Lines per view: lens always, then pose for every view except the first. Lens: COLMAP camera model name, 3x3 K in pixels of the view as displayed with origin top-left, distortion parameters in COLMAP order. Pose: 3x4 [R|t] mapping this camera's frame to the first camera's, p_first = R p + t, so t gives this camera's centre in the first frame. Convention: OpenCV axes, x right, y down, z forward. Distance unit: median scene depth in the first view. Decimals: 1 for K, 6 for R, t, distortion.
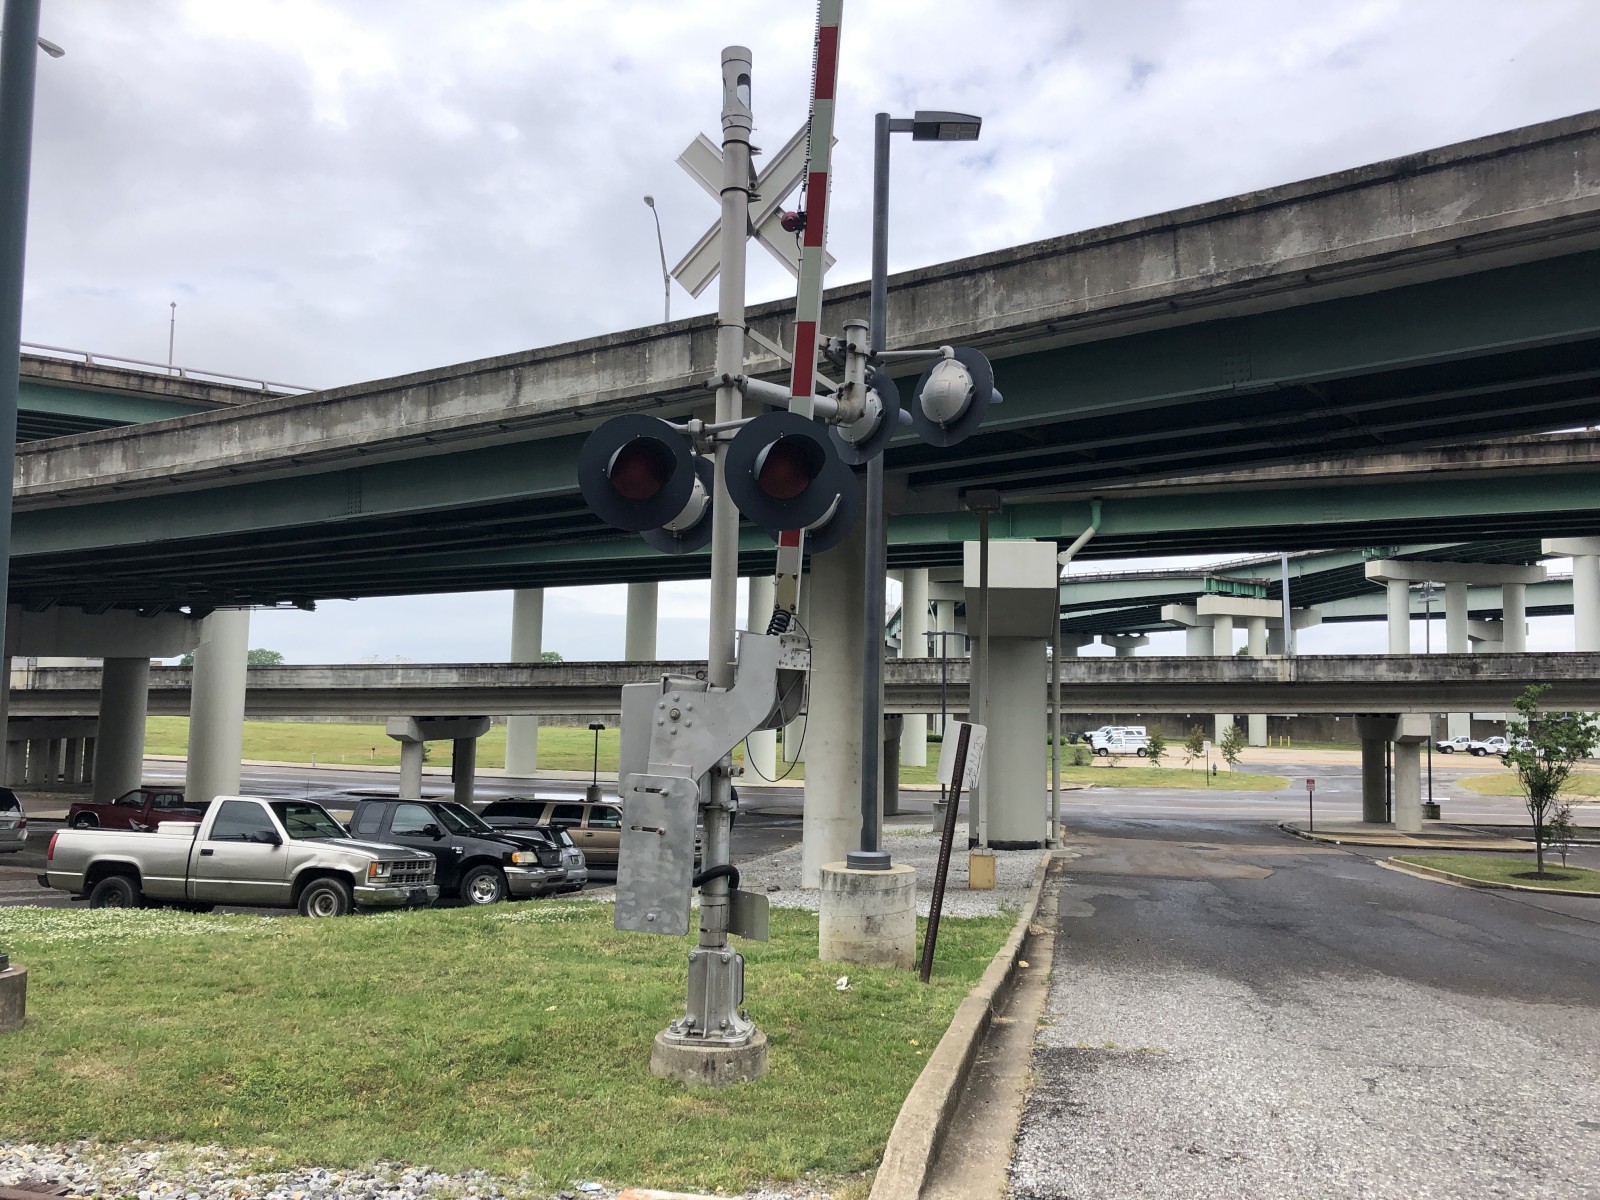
lens RADIAL K [[1269.0, 0, 803.8], [0, 1269.0, 574.9], [0, 0, 1]] dist [0.017662, -0.001053]
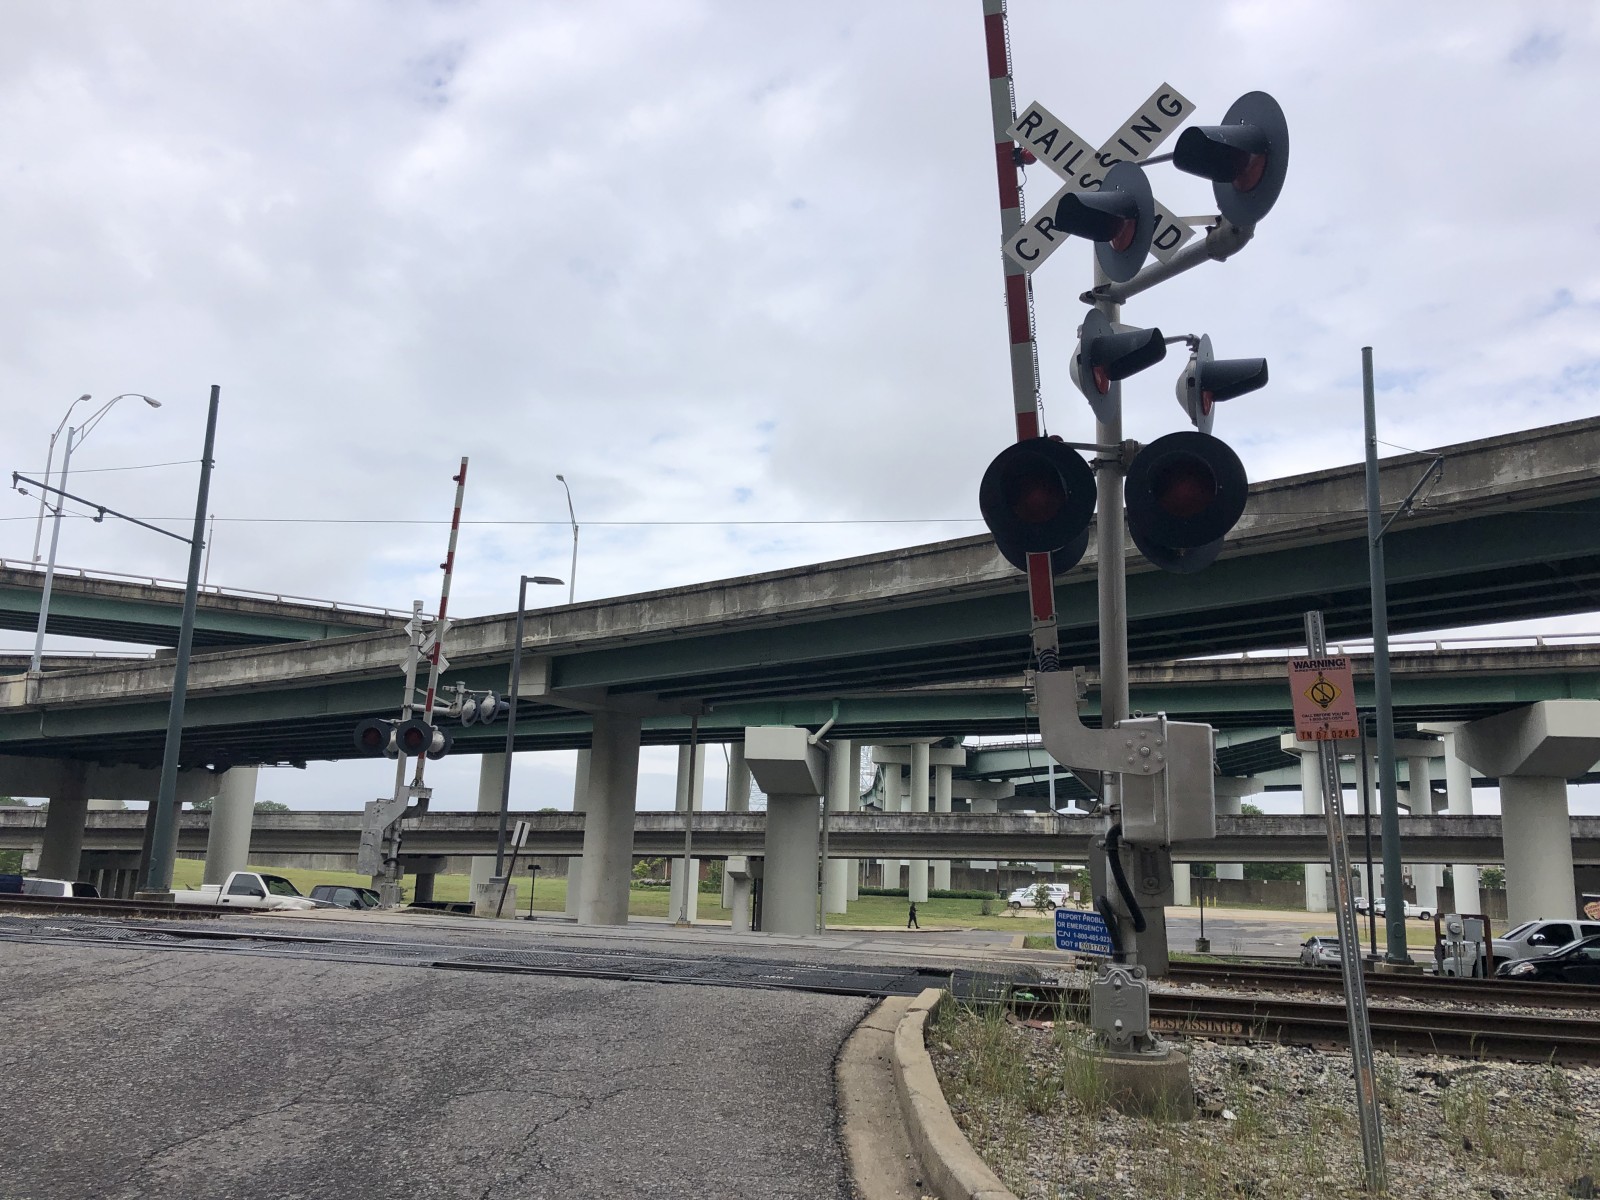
lens RADIAL K [[1266.3, 0, 800.0], [0, 1266.3, 600.0], [0, 0, 1]] dist [0.053646, -0.102195]
pose [[0.999811, 0.013130, -0.014310, 0.216272], [-0.014562, 0.994358, -0.105071, -0.021046], [0.012850, 0.105260, 0.994362, -0.490690]]
